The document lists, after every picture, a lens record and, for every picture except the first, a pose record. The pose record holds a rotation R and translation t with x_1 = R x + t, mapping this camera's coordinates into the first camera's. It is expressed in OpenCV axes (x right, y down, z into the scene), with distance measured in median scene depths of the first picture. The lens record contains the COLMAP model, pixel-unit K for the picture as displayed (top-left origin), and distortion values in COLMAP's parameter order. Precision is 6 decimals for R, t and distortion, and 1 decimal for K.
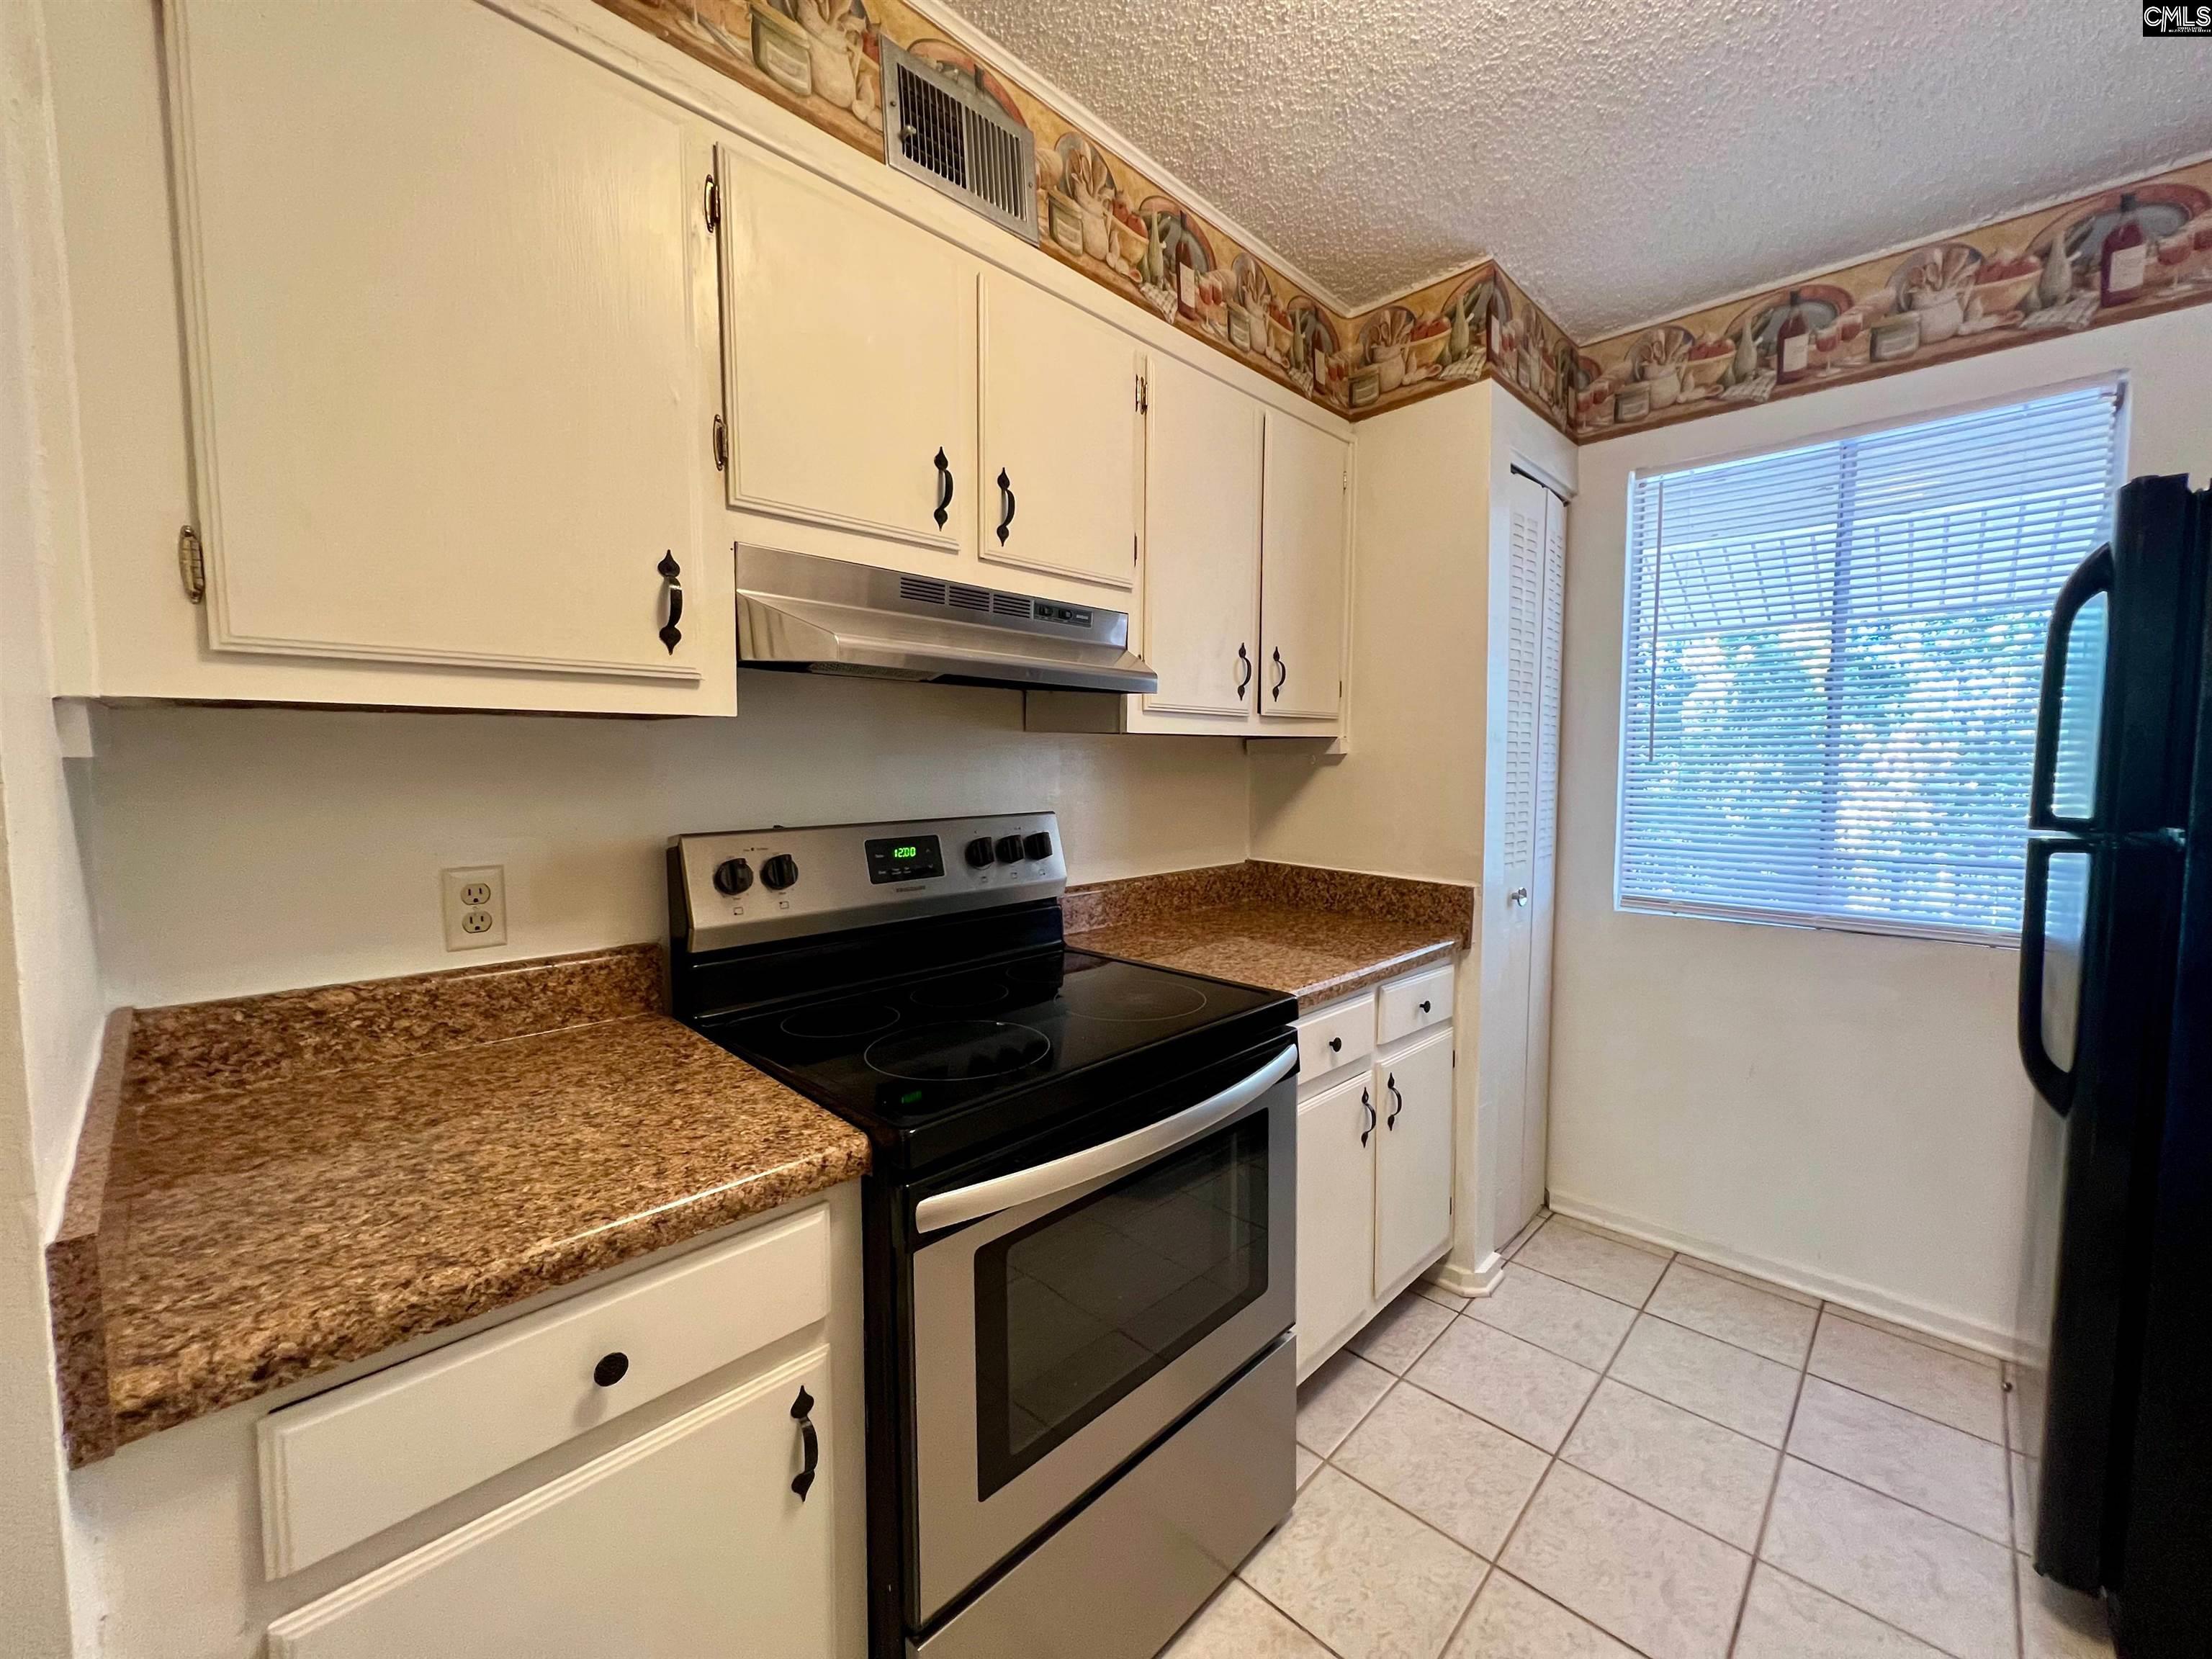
lens RADIAL K [[880.9, 0, 1107.4], [0, 880.9, 821.6], [0, 0, 1]] dist [-0.002890, 0.000030]
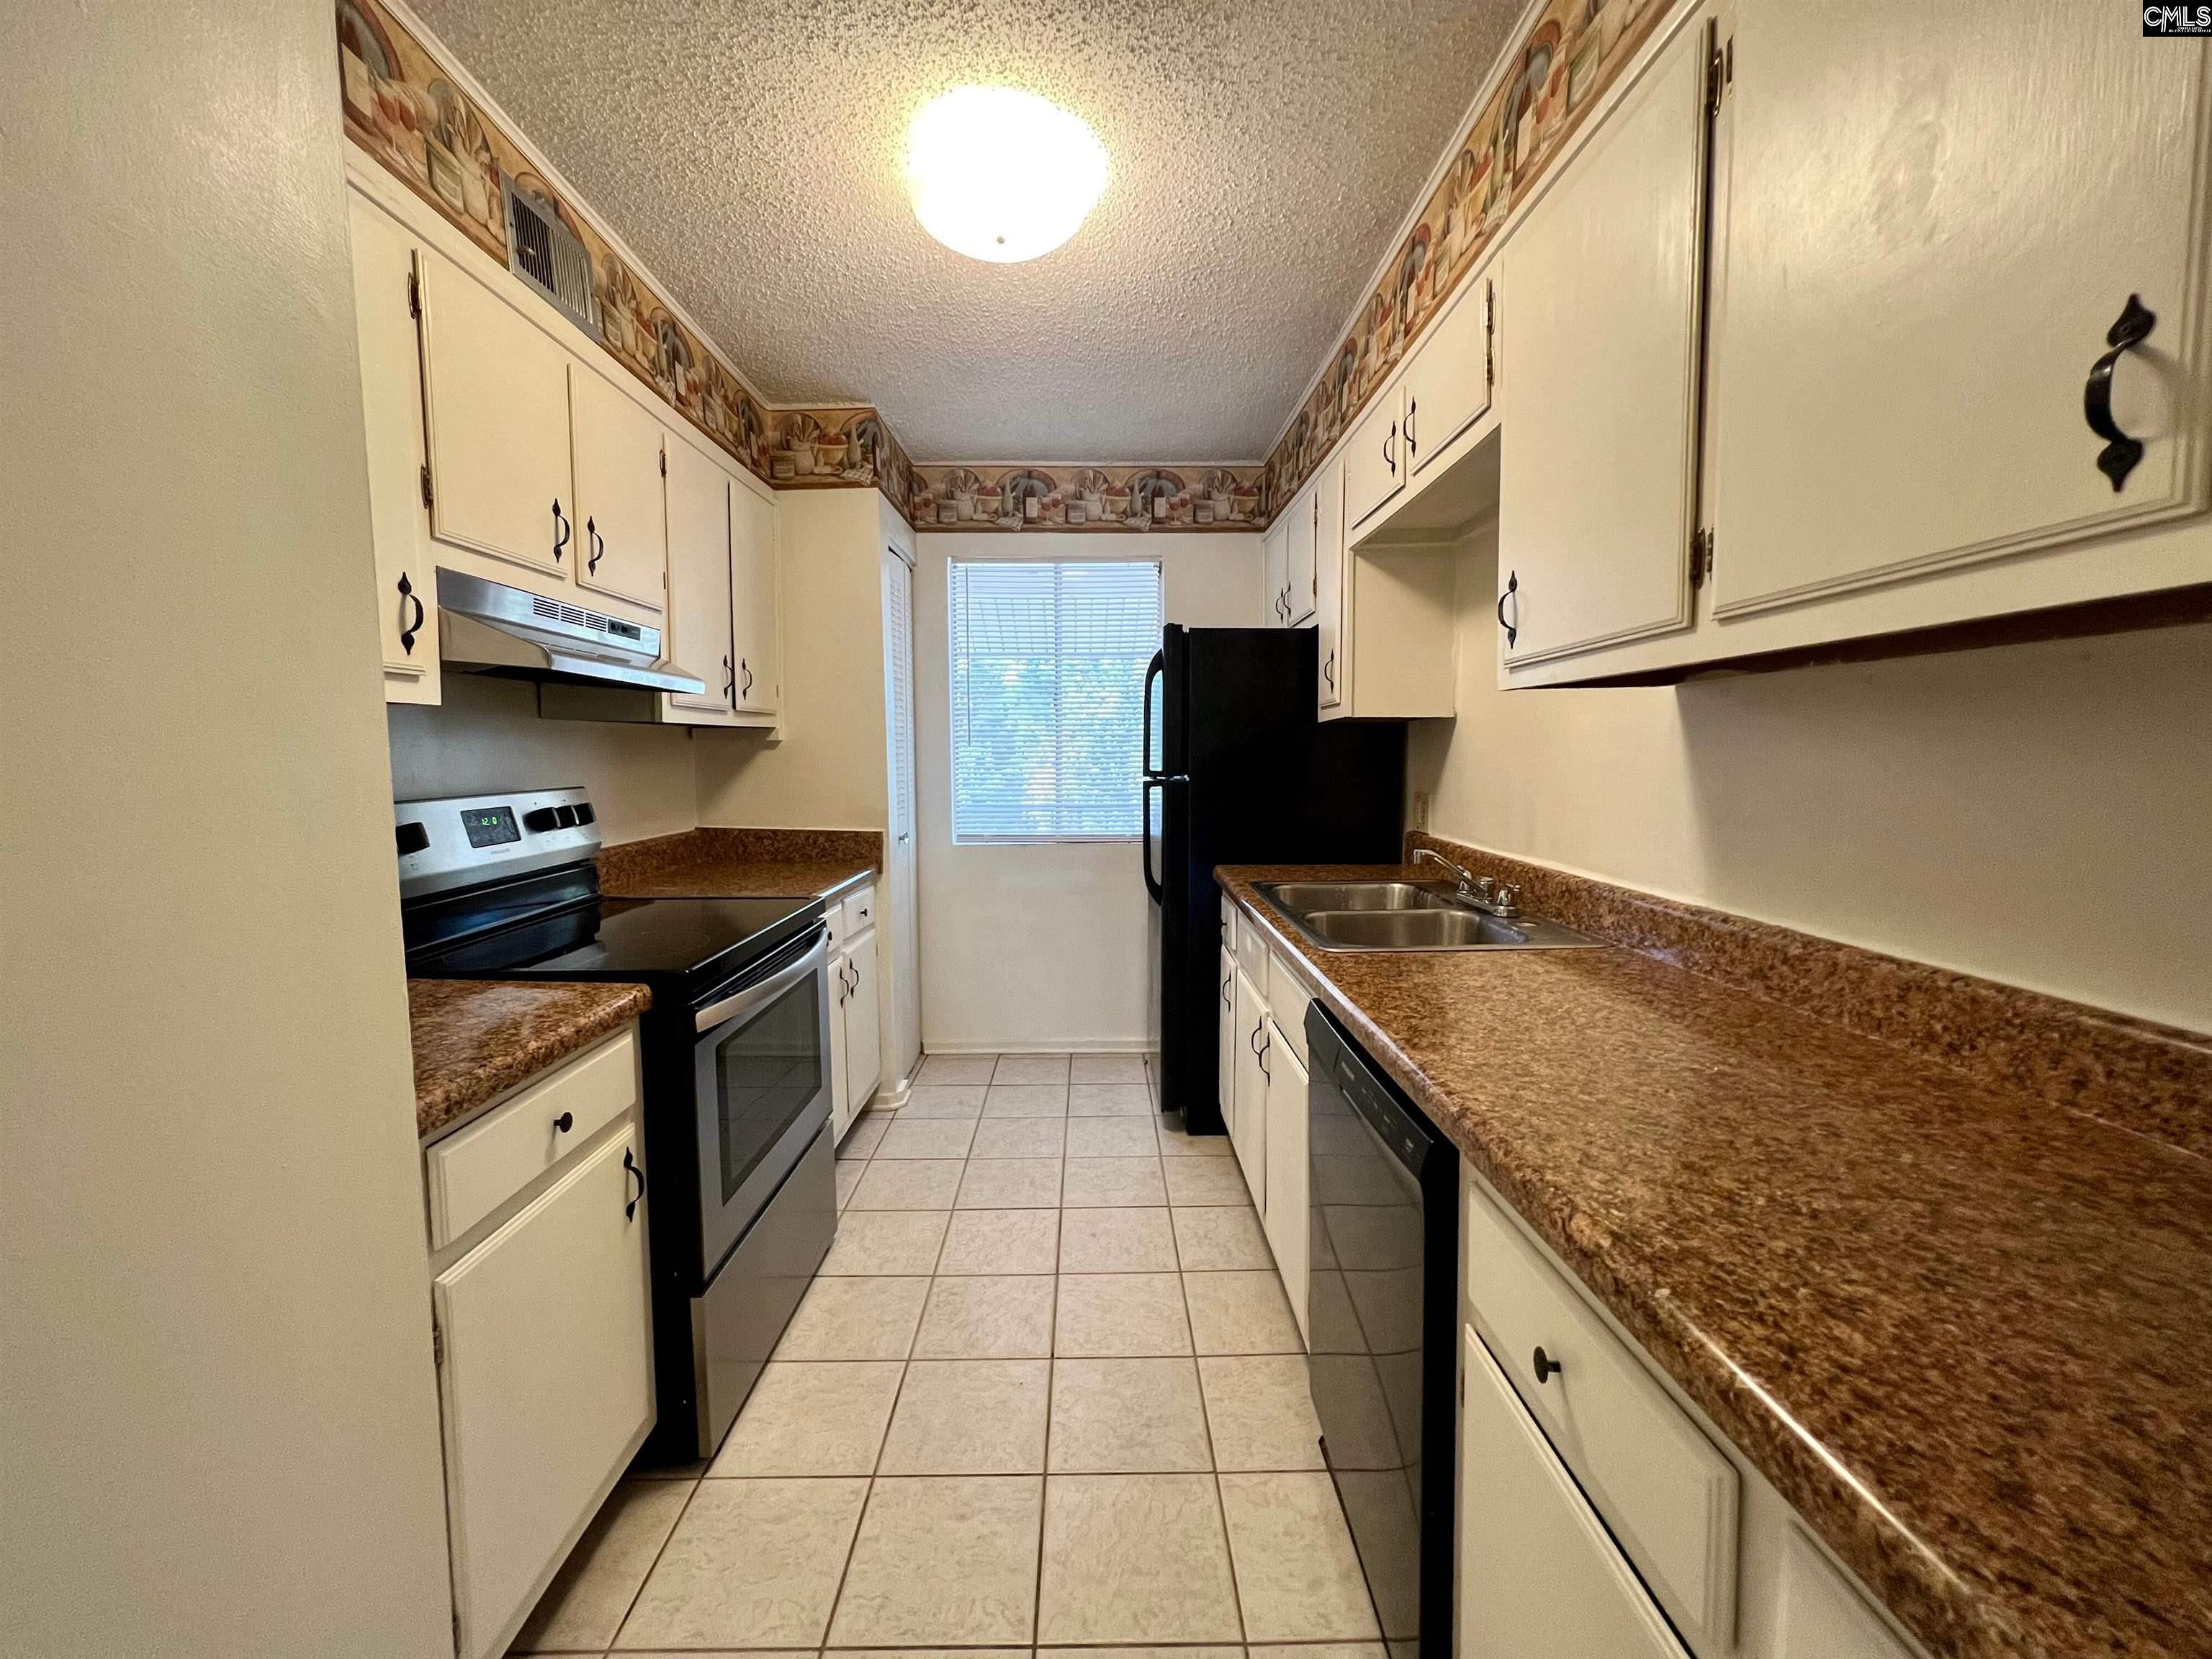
lens RADIAL K [[880.9, 0, 1103.2], [0, 880.9, 819.8], [0, 0, 1]] dist [-0.002890, 0.000030]
pose [[0.707481, -0.055979, 0.704512, -0.391897], [0.048902, 0.998346, 0.030218, 0.031139], [-0.705039, 0.013073, 0.709048, -0.331918]]
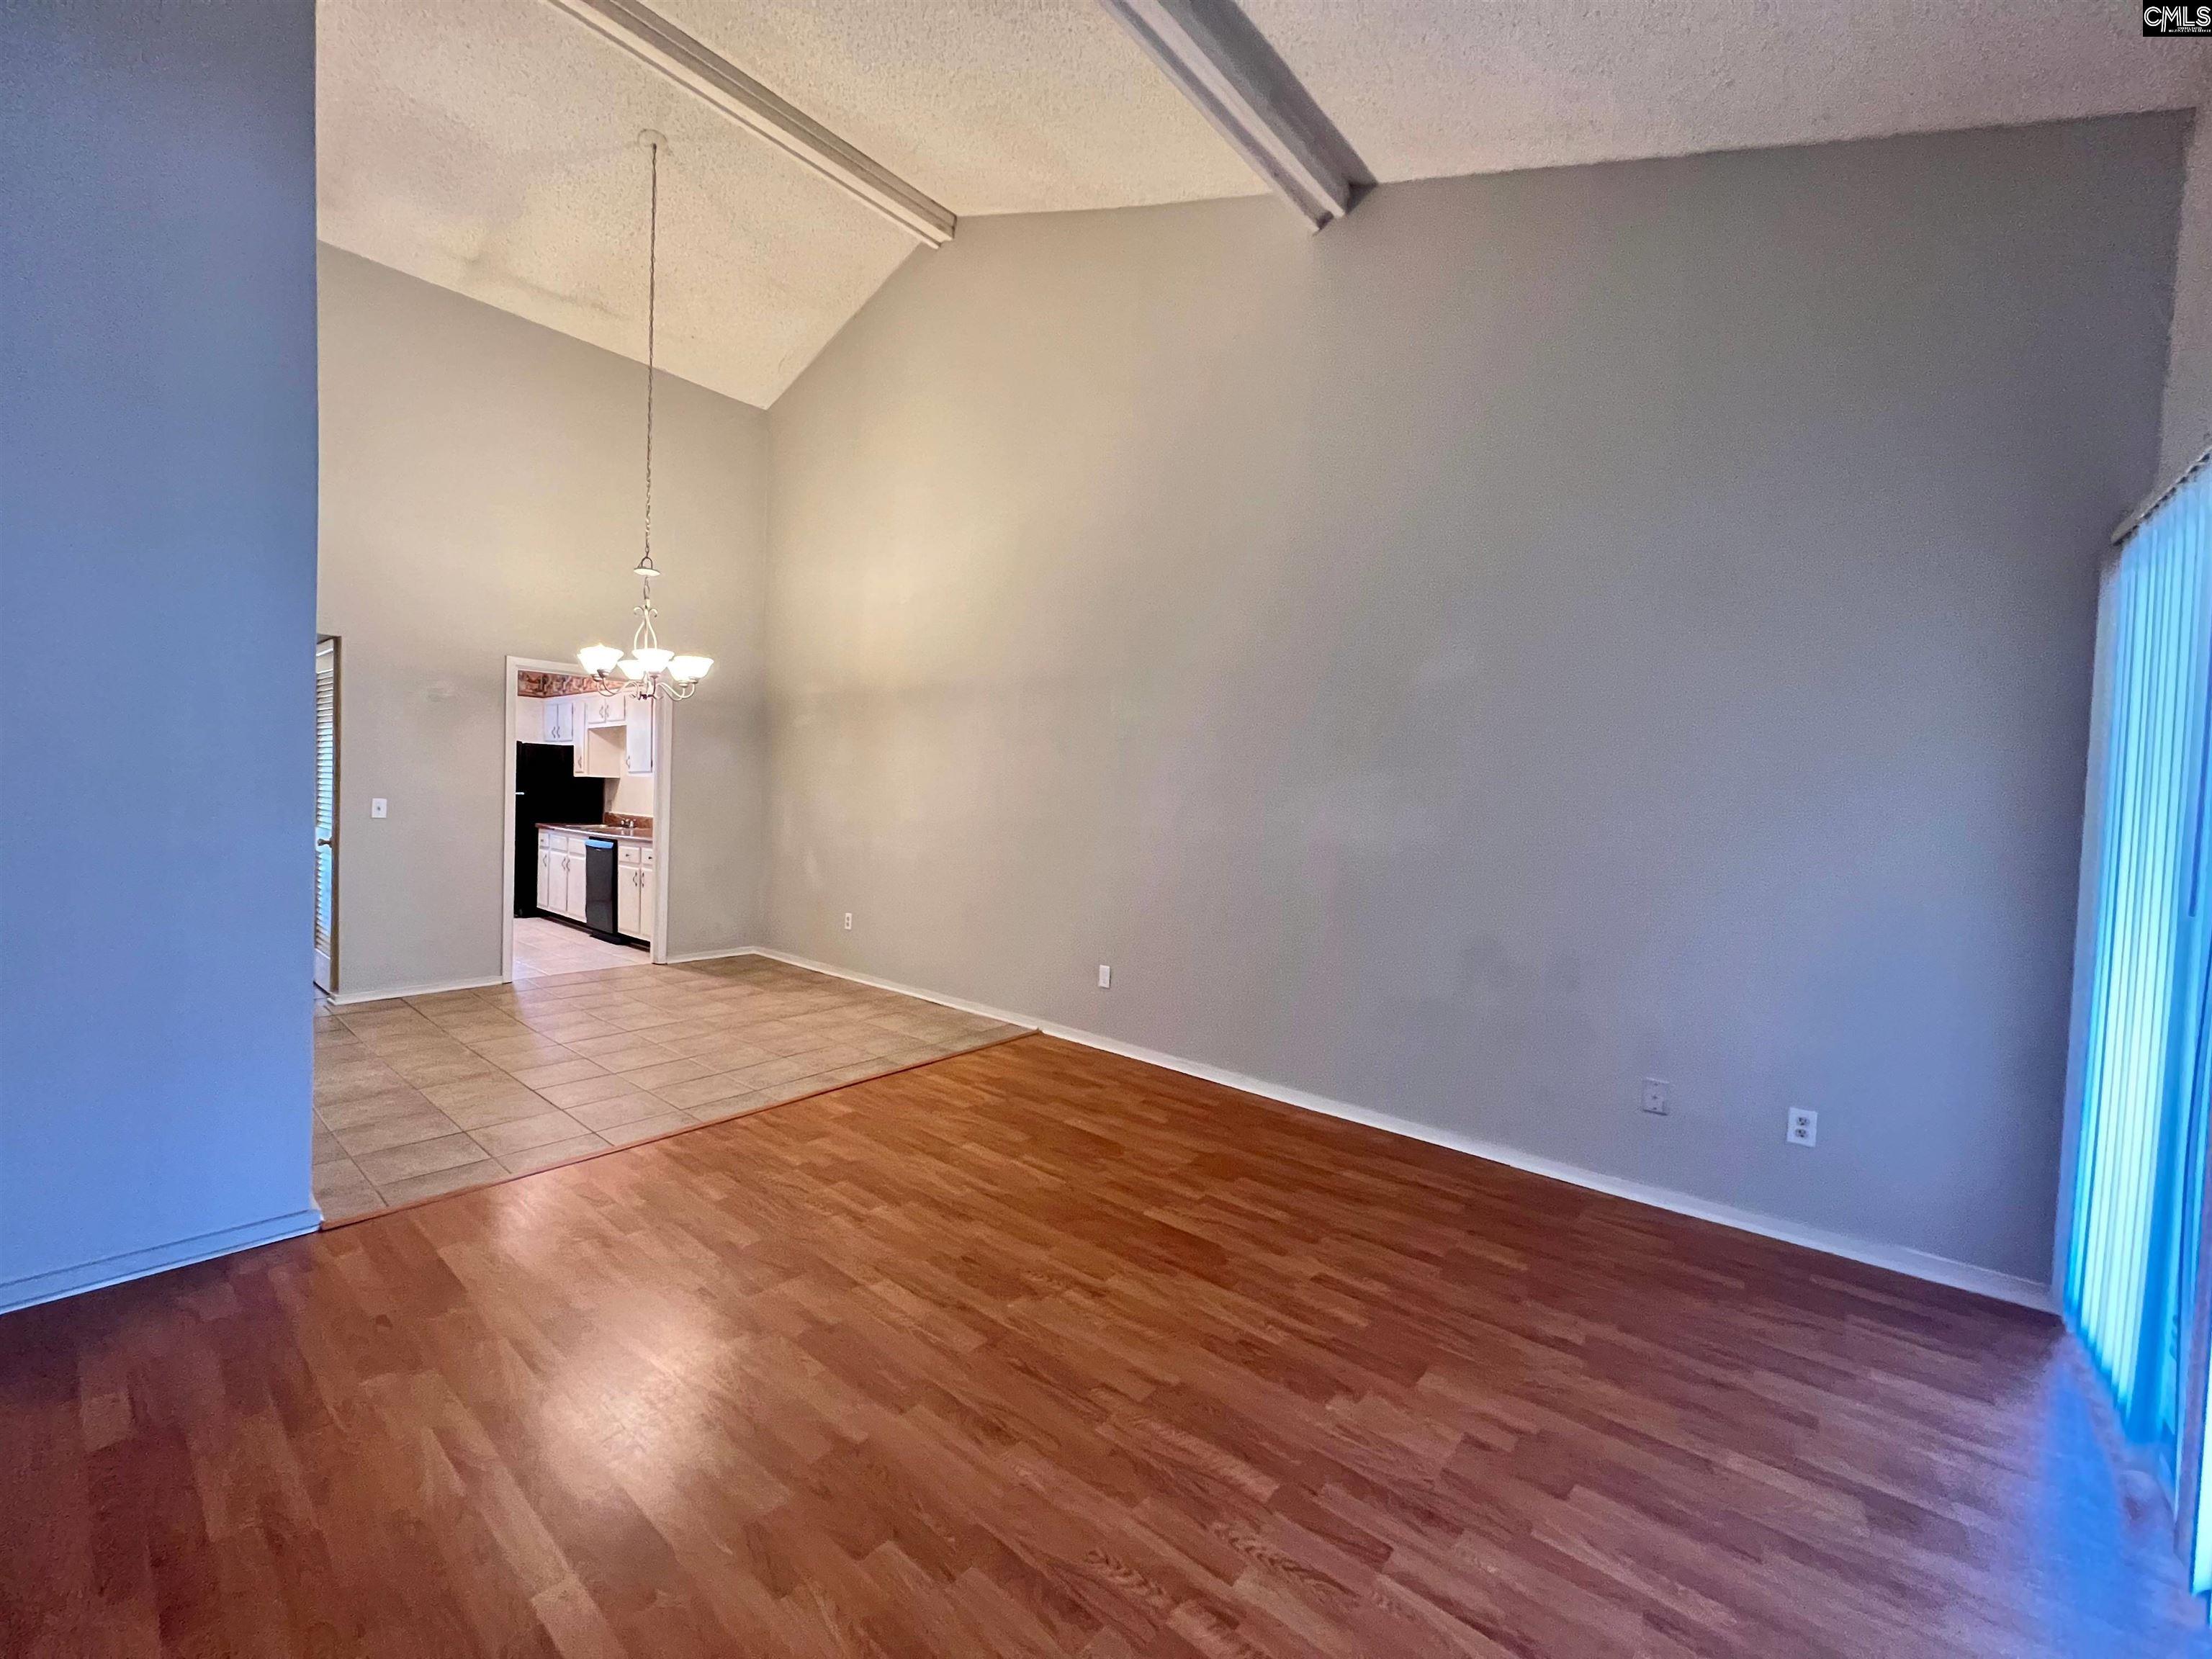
lens RADIAL K [[889.4, 0, 1106.8], [0, 889.4, 833.4], [0, 0, 1]] dist [-0.000083, -0.000001]
pose [[-0.071786, -0.031079, 0.996936, -4.444152], [0.028692, 0.999036, 0.033211, 0.170779], [-0.997007, 0.030988, -0.070825, -2.218836]]
